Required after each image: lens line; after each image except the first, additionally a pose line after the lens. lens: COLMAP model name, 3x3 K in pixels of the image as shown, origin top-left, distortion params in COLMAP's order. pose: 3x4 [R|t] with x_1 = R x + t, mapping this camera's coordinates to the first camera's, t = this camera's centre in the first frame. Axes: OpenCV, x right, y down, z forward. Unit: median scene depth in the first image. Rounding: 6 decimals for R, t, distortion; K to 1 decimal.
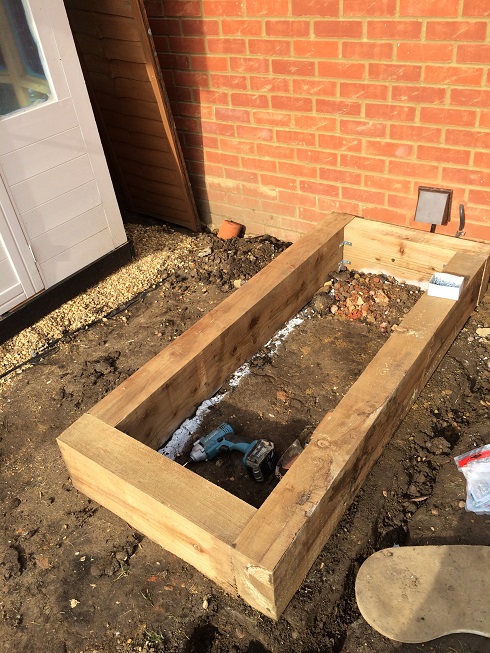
lens RADIAL K [[553.6, 0, 247.0], [0, 553.6, 326.9], [0, 0, 1]] dist [0.080527, -0.098554]
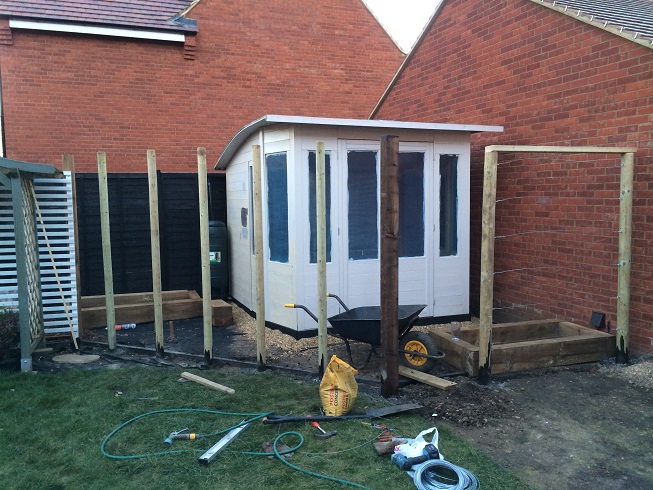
lens RADIAL K [[553.6, 0, 329.5], [0, 553.6, 246.7], [0, 0, 1]] dist [0.080527, -0.098554]
pose [[0.826919, 0.141259, -0.544290, 0.652706], [-0.394278, 0.835789, -0.382100, 0.891682], [0.400937, 0.530568, 0.746825, -1.414269]]
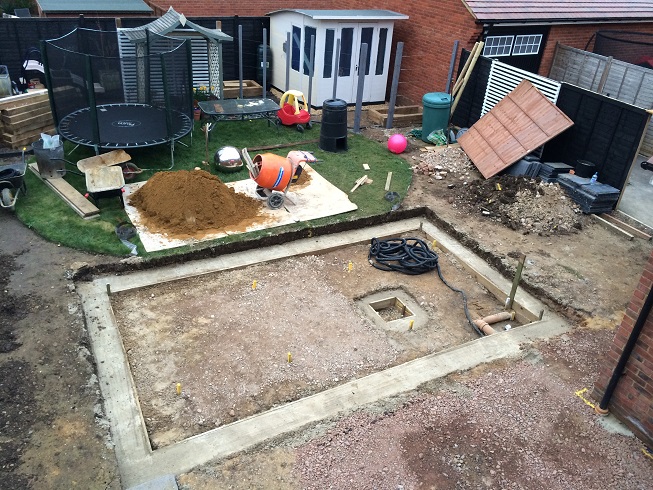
lens RADIAL K [[553.6, 0, 322.0], [0, 553.6, 247.8], [0, 0, 1]] dist [0.080527, -0.098554]
pose [[0.877946, 0.361654, -0.313715, 1.964585], [-0.396664, 0.916394, -0.053655, 2.231794], [0.268082, 0.171546, 0.948000, -5.526767]]
